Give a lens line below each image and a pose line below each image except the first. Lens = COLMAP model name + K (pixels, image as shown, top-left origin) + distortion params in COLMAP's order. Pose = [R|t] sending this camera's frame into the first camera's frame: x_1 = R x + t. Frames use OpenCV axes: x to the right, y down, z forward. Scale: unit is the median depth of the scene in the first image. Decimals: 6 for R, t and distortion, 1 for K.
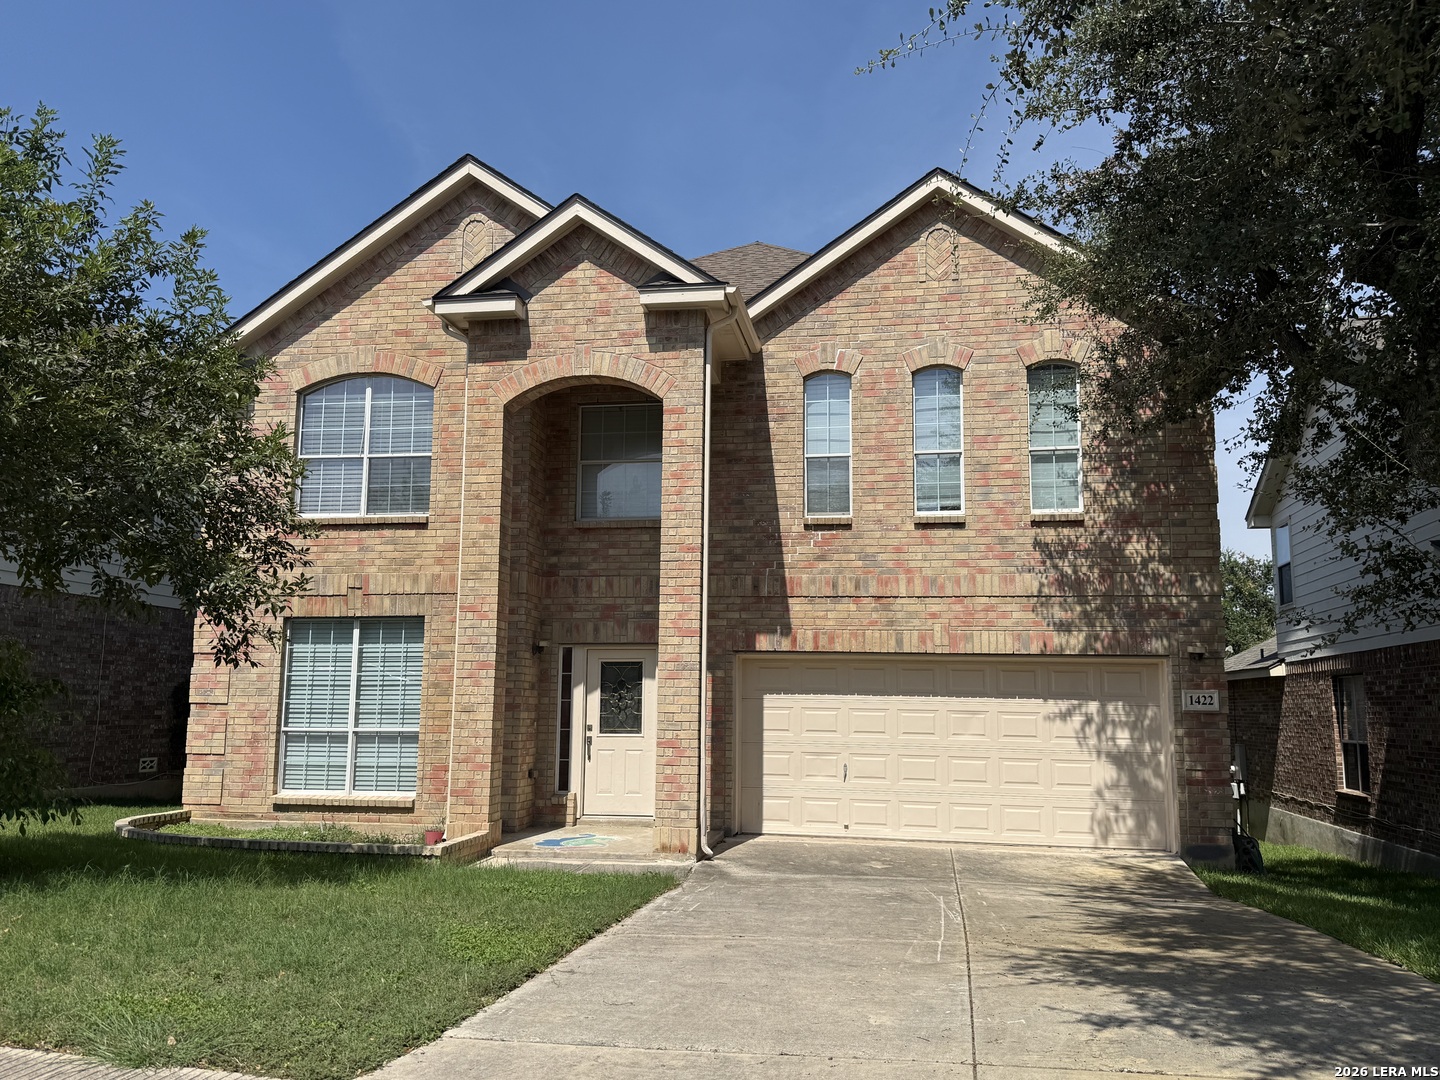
lens RADIAL K [[1108.0, 0, 722.5], [0, 1108.0, 548.8], [0, 0, 1]] dist [0.194999, -0.415328]
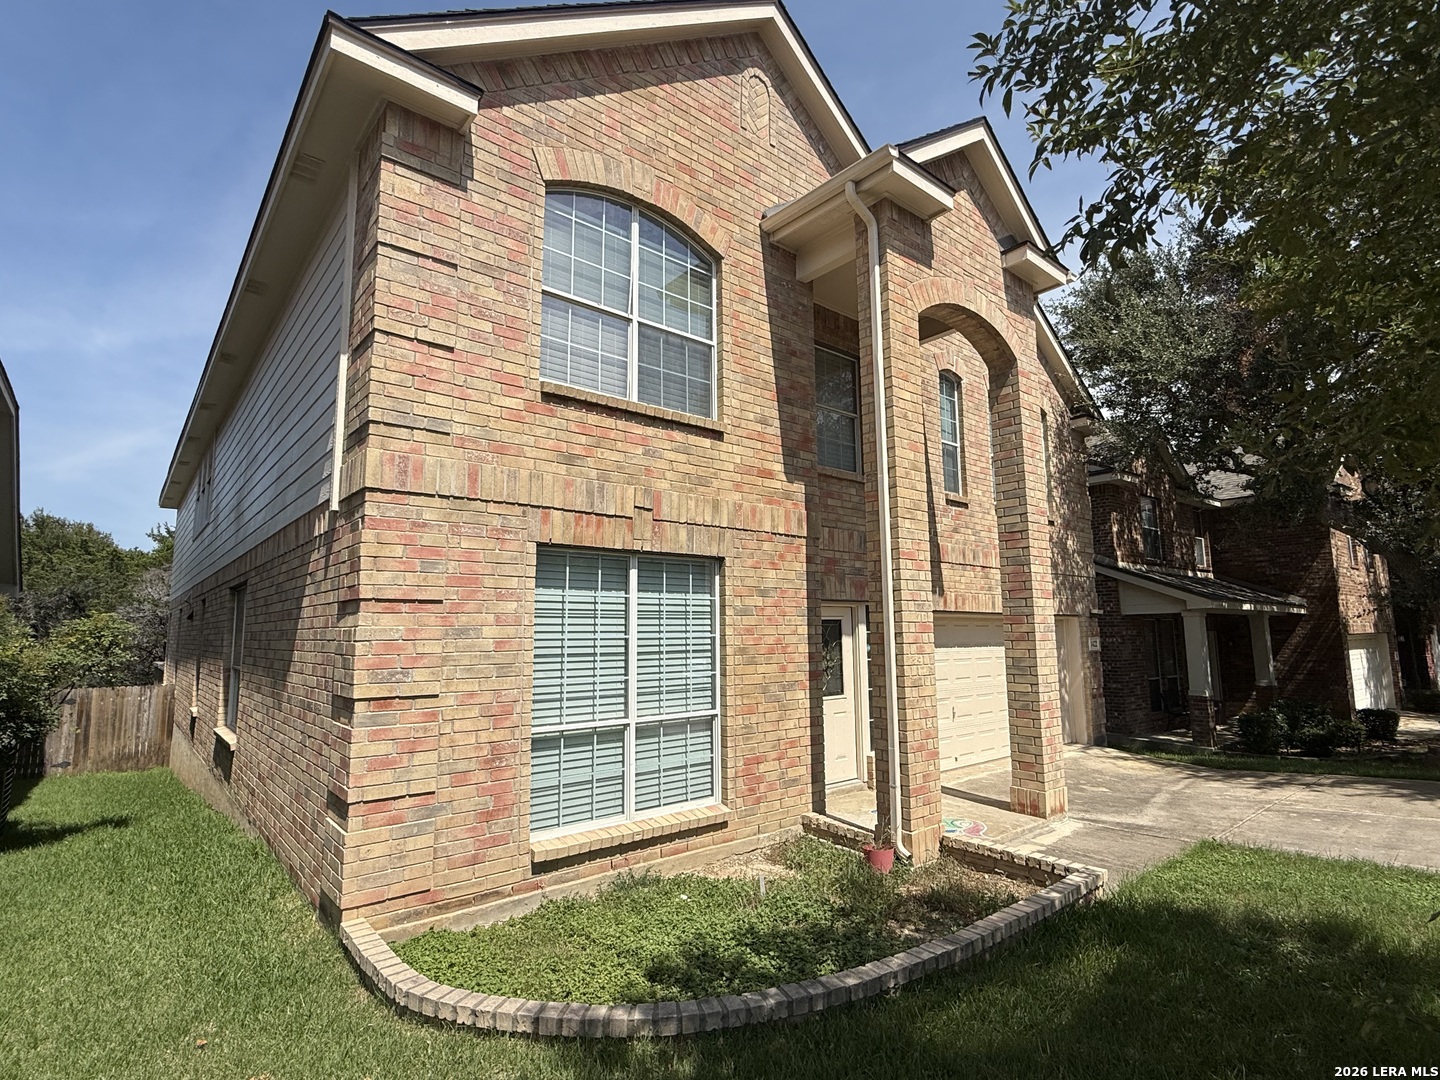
lens RADIAL K [[713.0, 0, 720.0], [0, 713.0, 540.0], [0, 0, 1]] dist [-0.001033, 0.000406]
pose [[0.647423, 0.082977, 0.757601, -0.633779], [-0.090951, 0.995364, -0.031294, 0.064337], [-0.756685, -0.048644, 0.651968, 0.707303]]
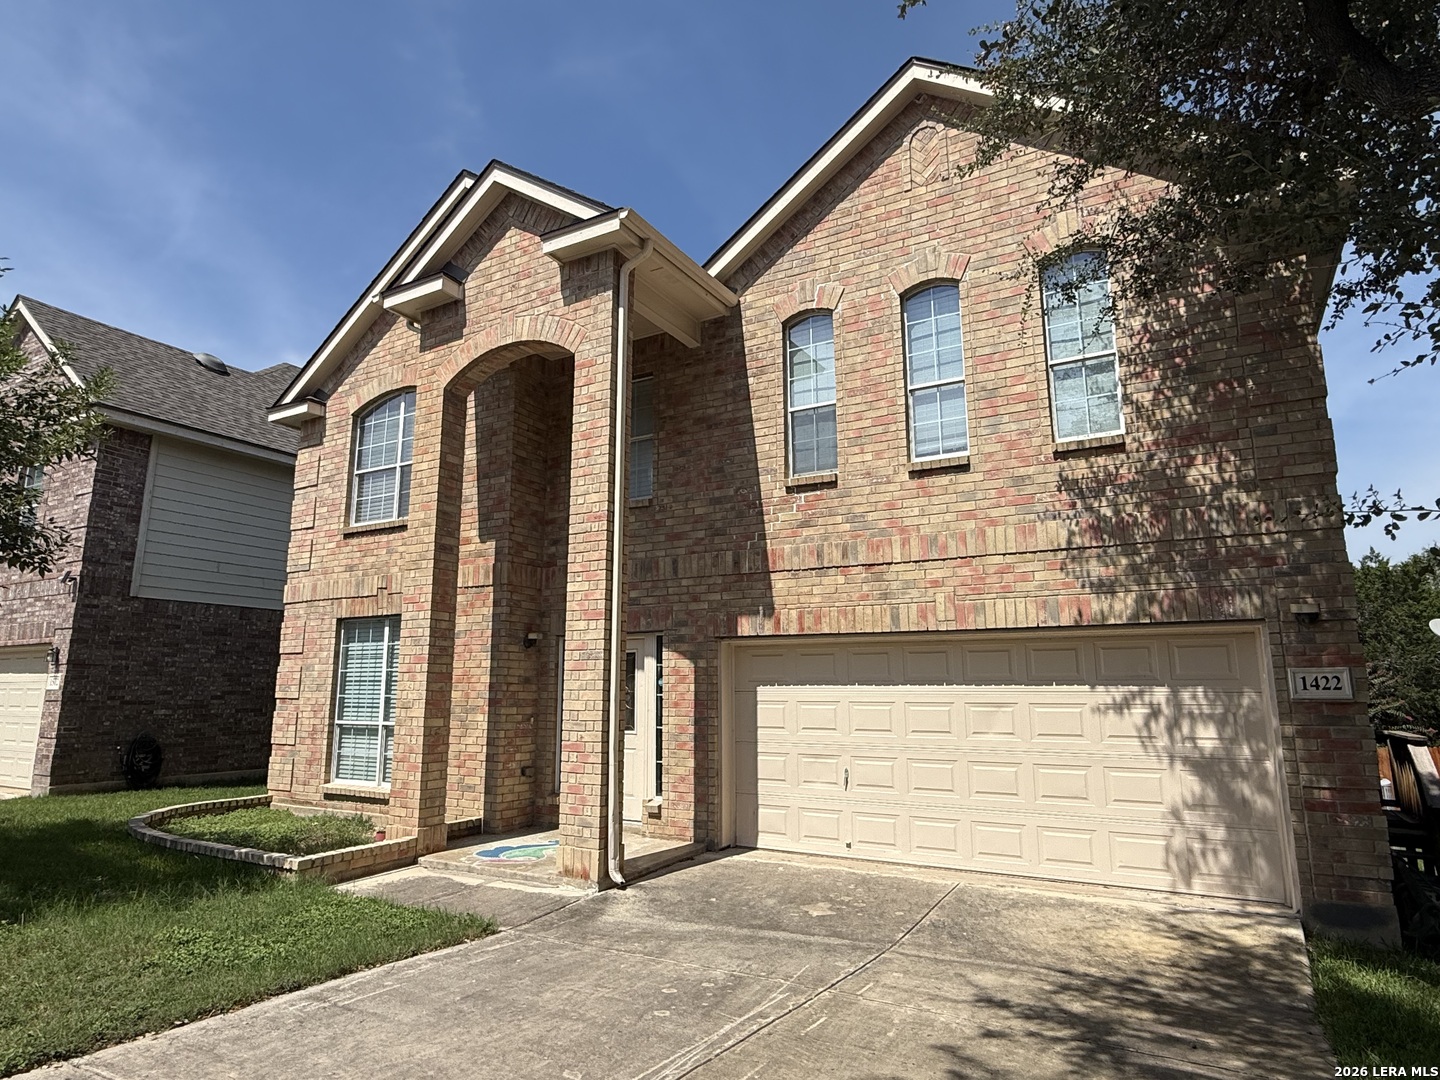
lens RADIAL K [[839.1, 0, 716.2], [0, 839.1, 534.1], [0, 0, 1]] dist [-0.002577, 0.002730]
pose [[0.937690, -0.075085, -0.339264, 0.244527], [0.058858, 0.996587, -0.057884, 0.049504], [0.342452, 0.034309, 0.938909, 0.377031]]
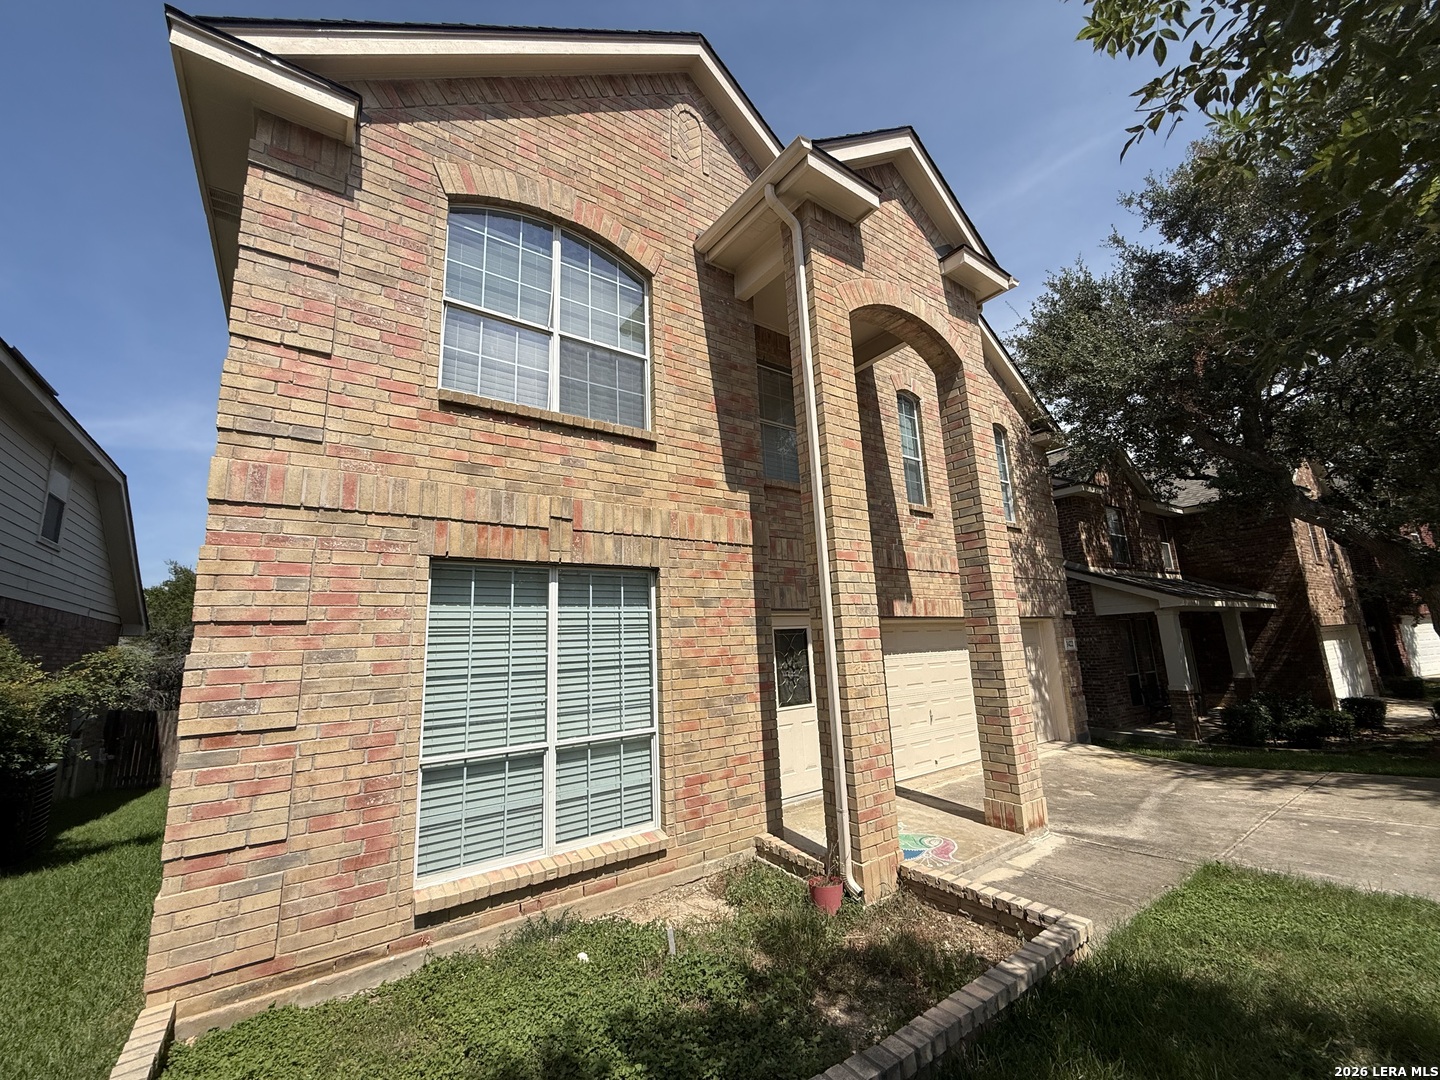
lens RADIAL K [[567.8, 0, 717.0], [0, 567.8, 538.1], [0, 0, 1]] dist [-0.000074, -0.000125]
pose [[0.704925, 0.094068, 0.703016, -0.504928], [-0.050127, 0.995295, -0.082914, 0.070243], [-0.707508, 0.023208, 0.706324, 0.726705]]
